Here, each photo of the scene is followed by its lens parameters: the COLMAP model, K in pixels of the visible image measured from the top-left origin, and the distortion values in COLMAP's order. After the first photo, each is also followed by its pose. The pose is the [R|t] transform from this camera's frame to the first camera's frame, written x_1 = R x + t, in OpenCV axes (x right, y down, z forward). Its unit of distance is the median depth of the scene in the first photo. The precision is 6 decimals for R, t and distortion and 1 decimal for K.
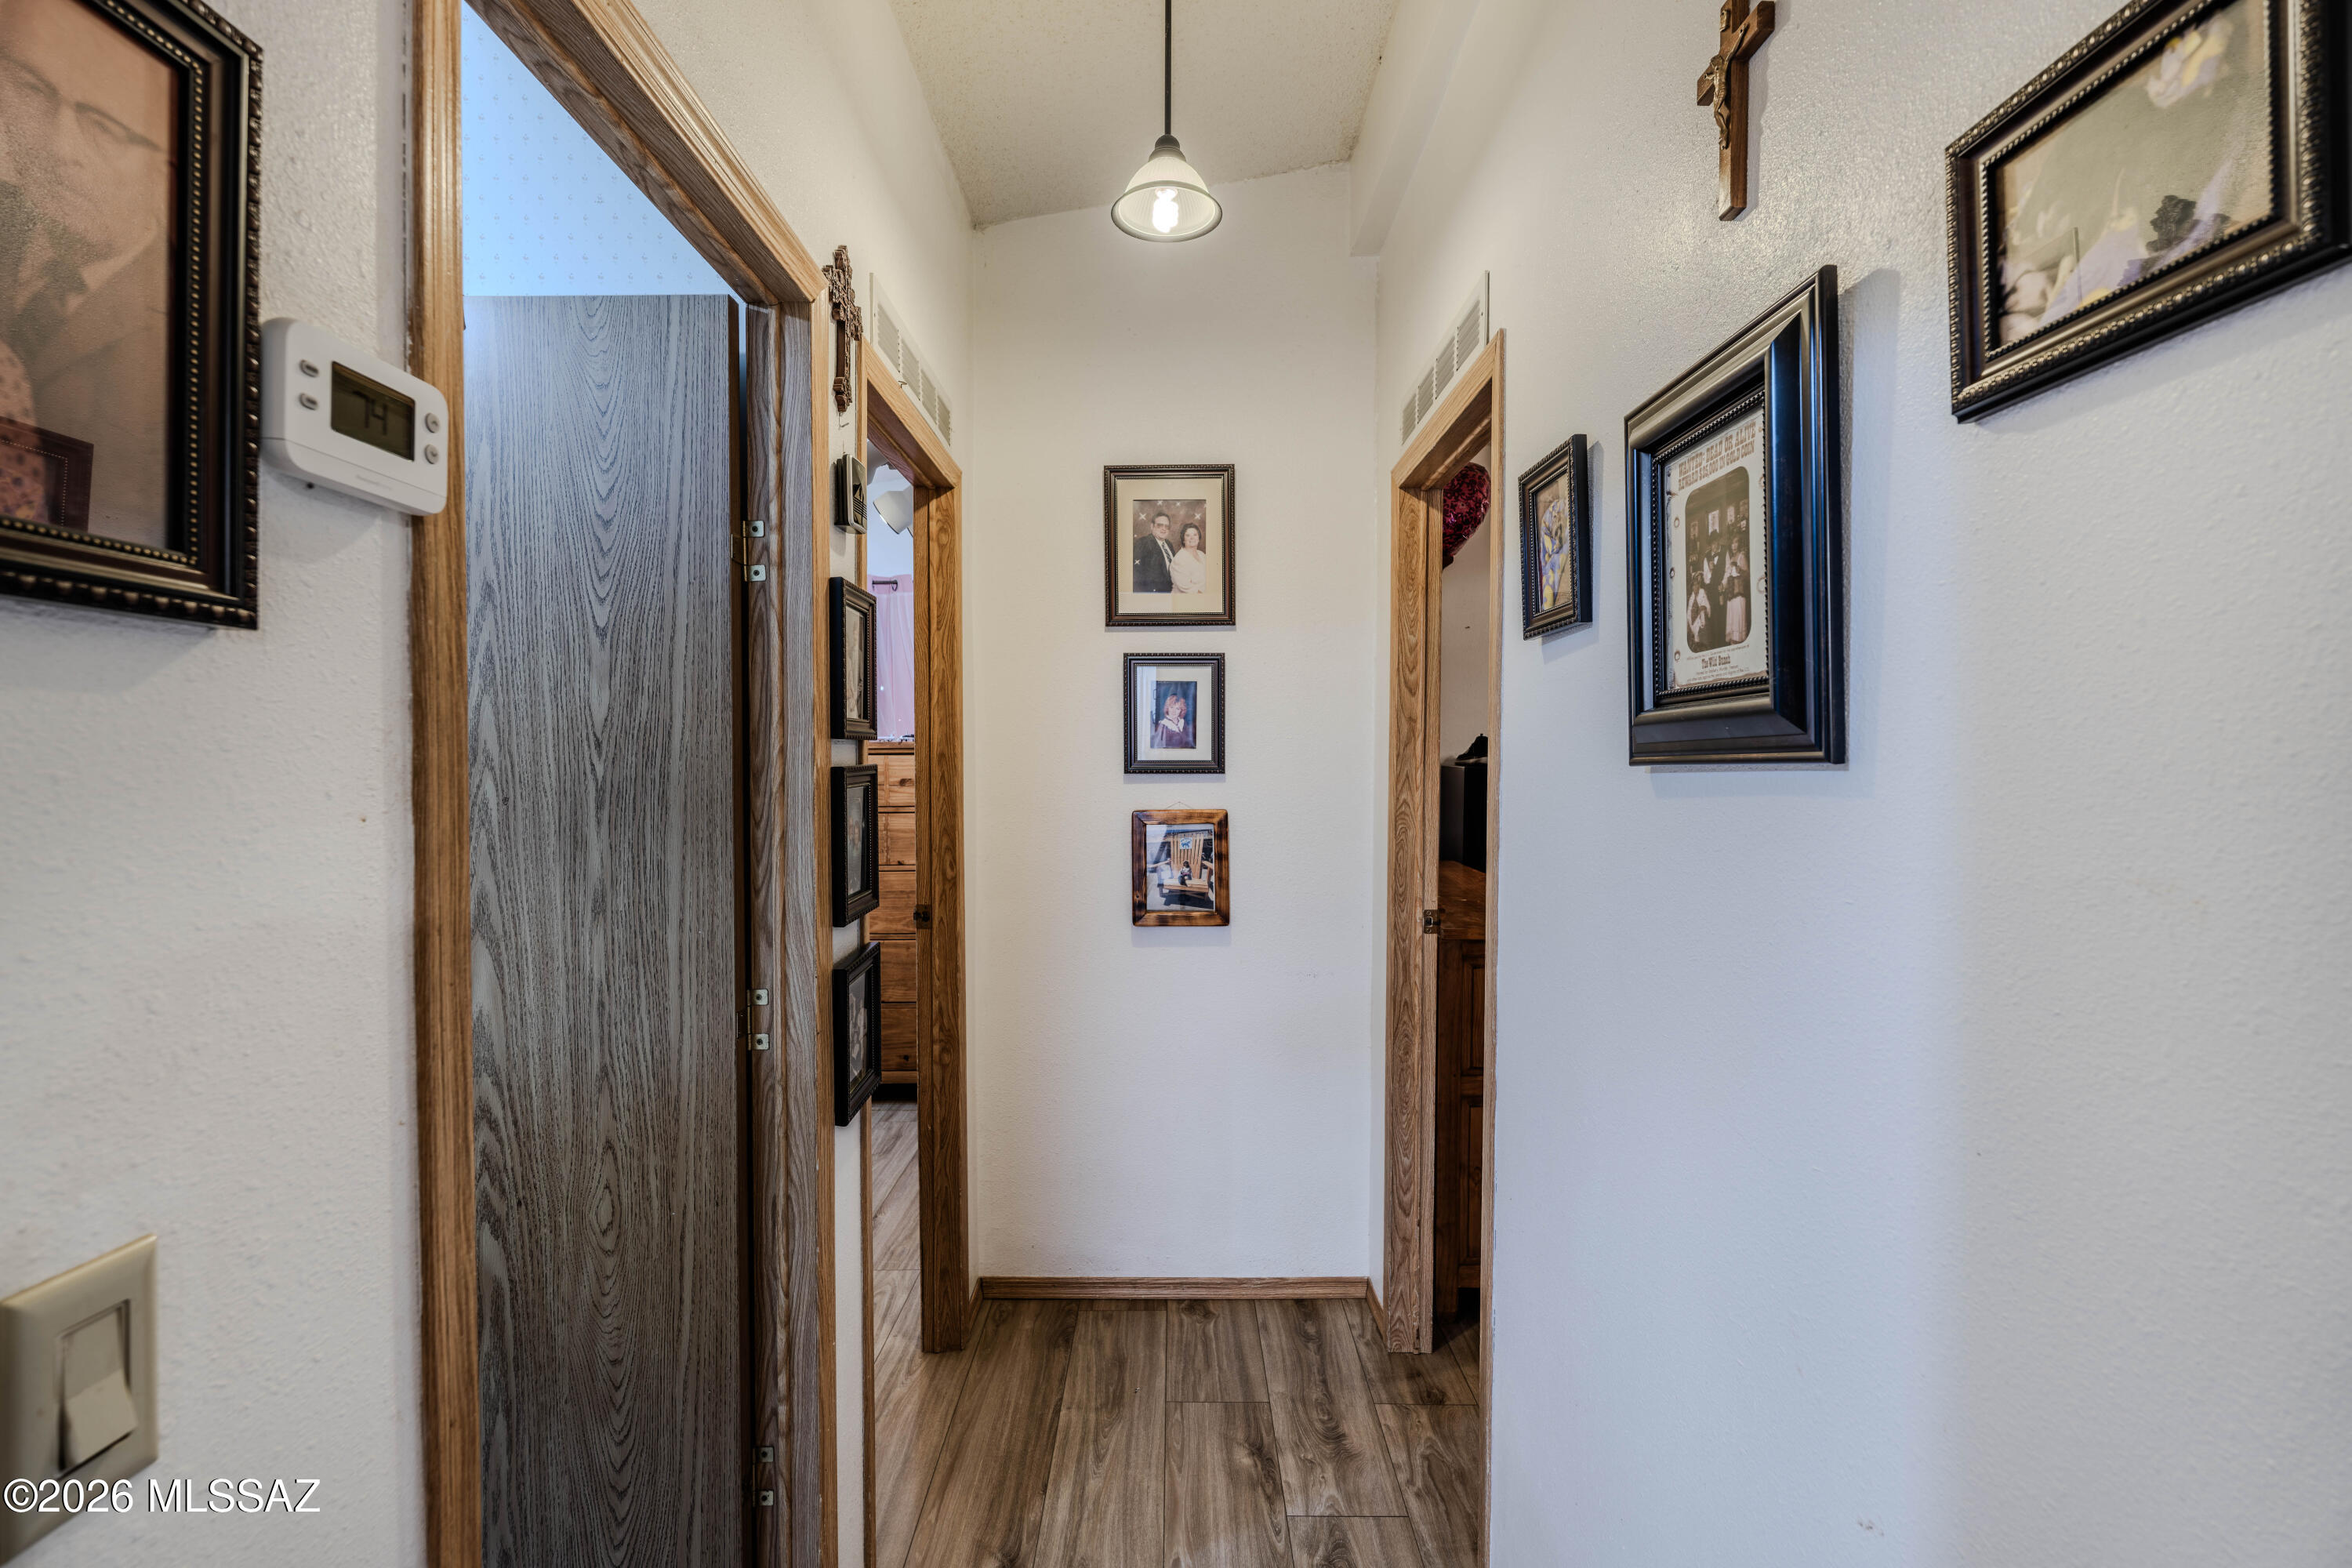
lens RADIAL K [[1021.6, 0, 1175.4], [0, 1021.6, 769.0], [0, 0, 1]] dist [-0.008119, 0.001340]
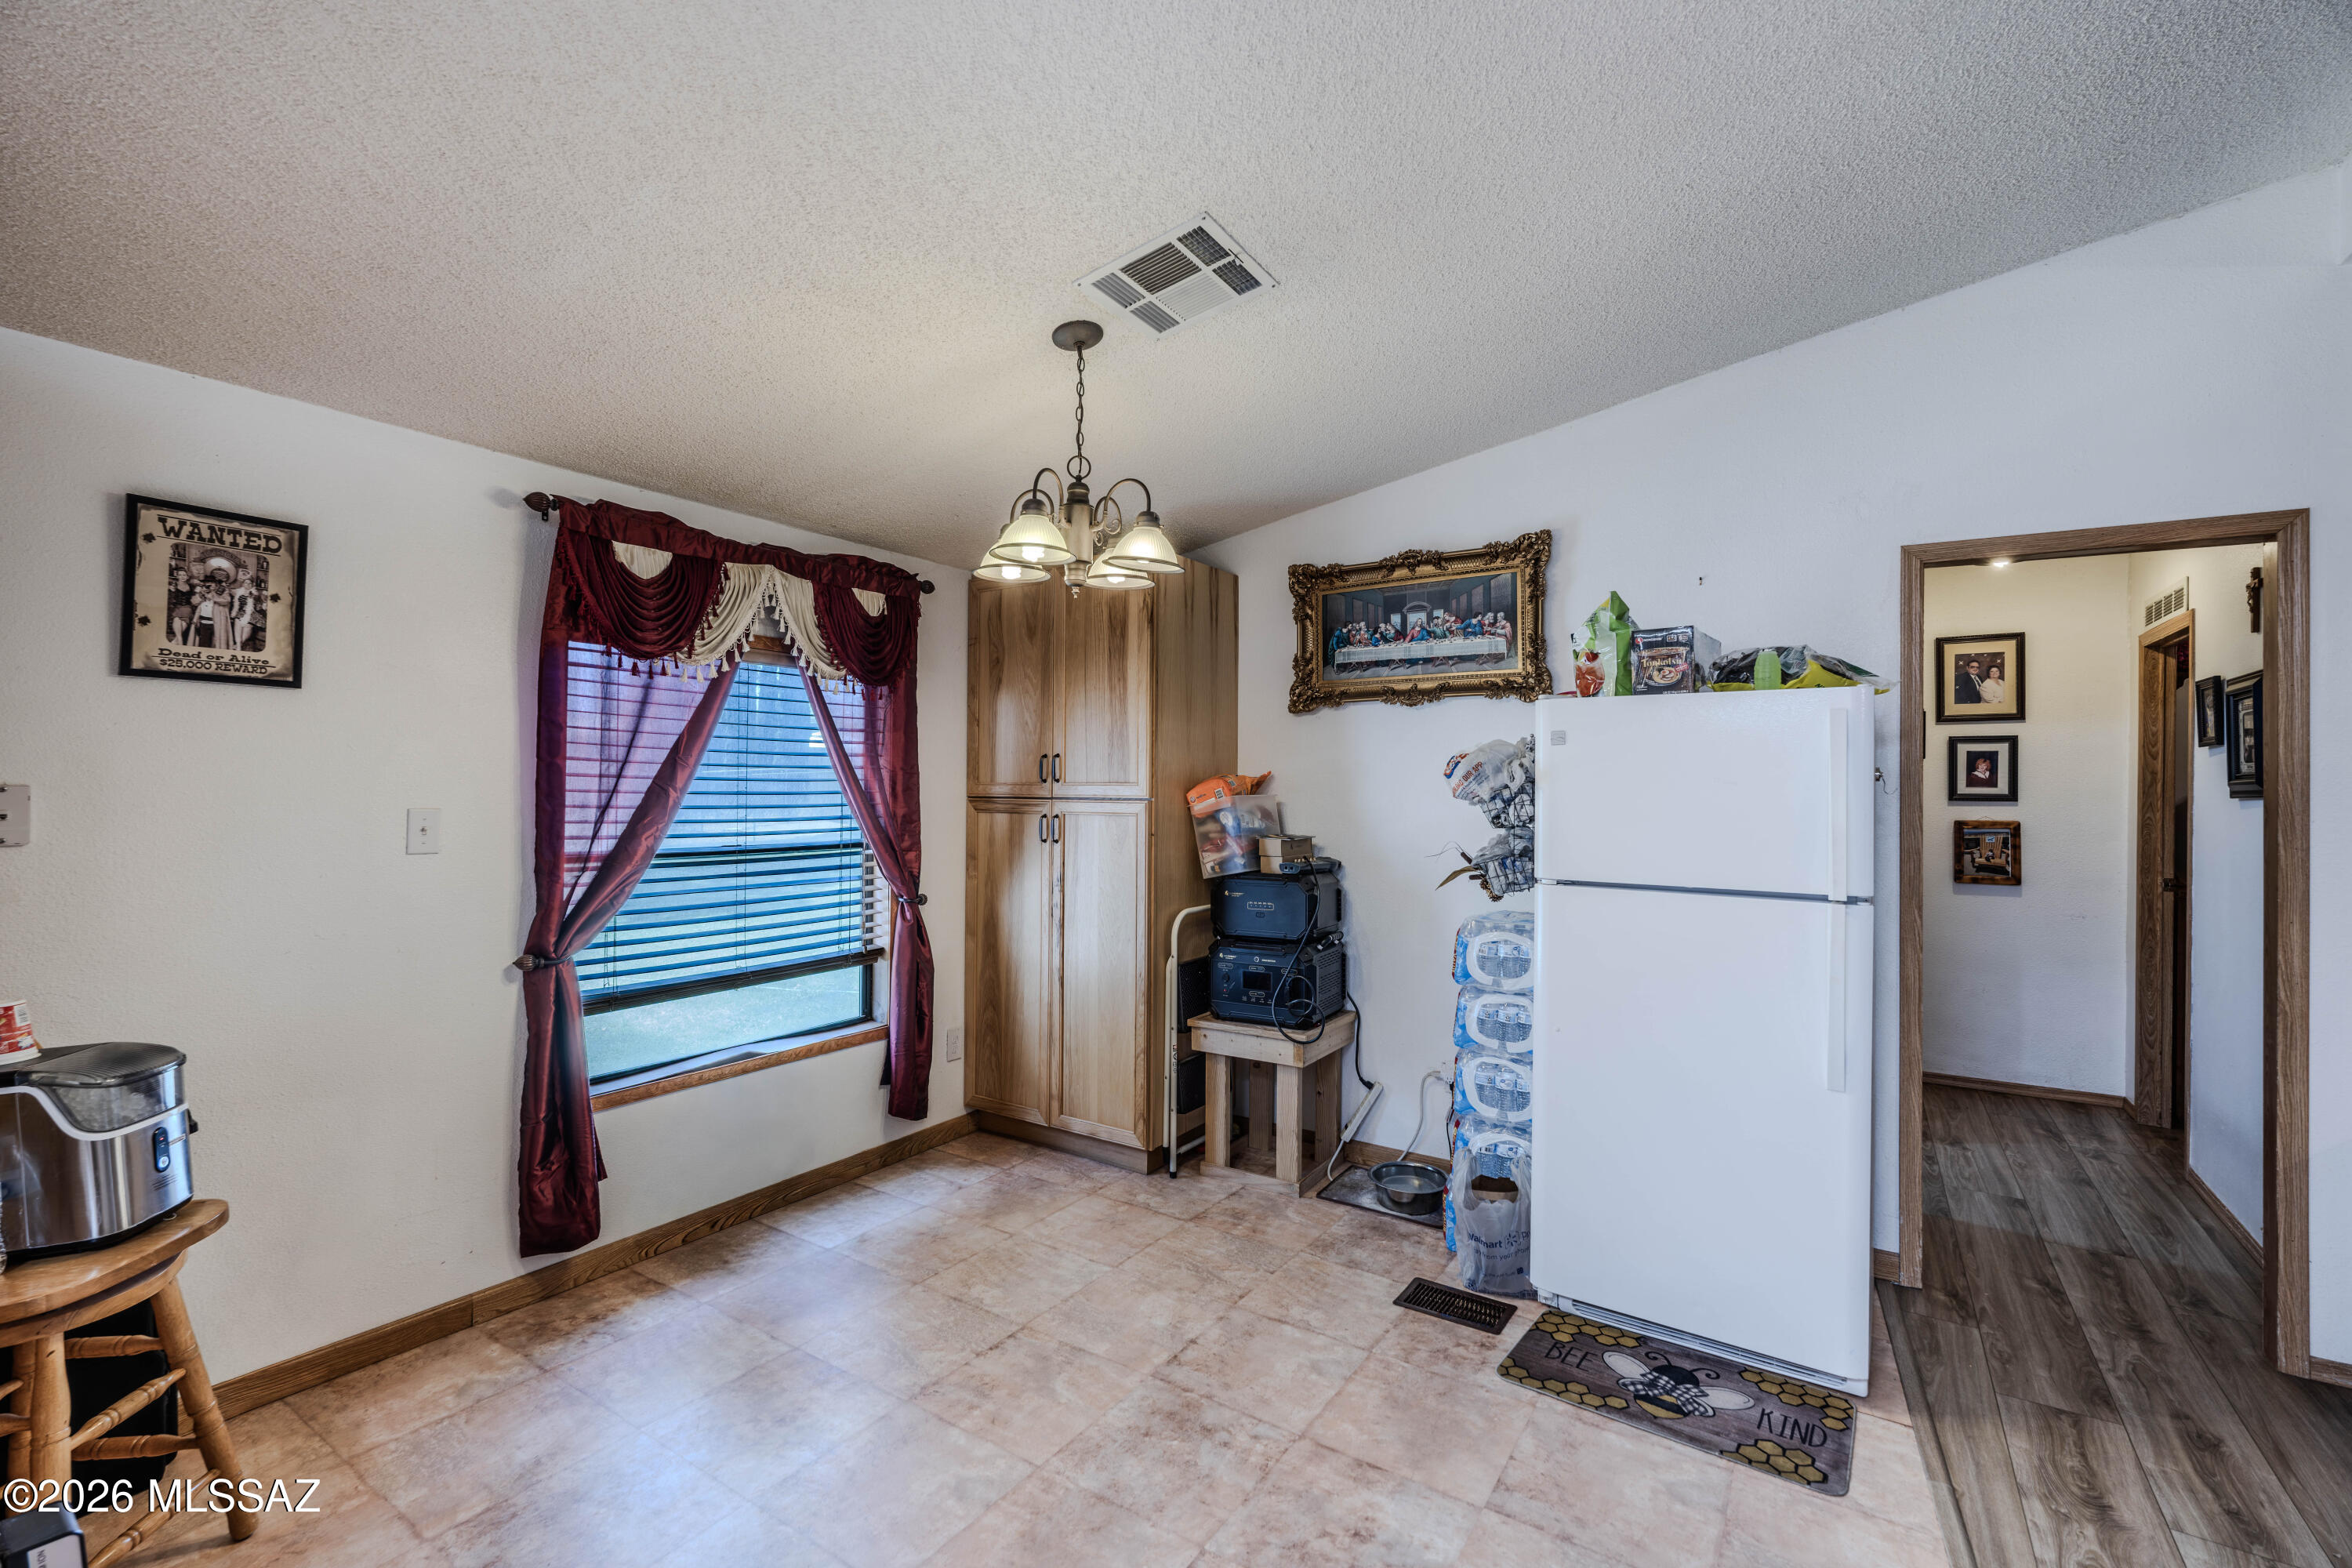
lens RADIAL K [[1021.6, 0, 1166.7], [0, 1021.6, 779.0], [0, 0, 1]] dist [-0.008119, 0.001340]
pose [[0.832559, 0.000586, -0.553936, -0.211411], [-0.009766, 0.999860, -0.013621, 0.004177], [0.553850, 0.016750, 0.832448, -1.350390]]
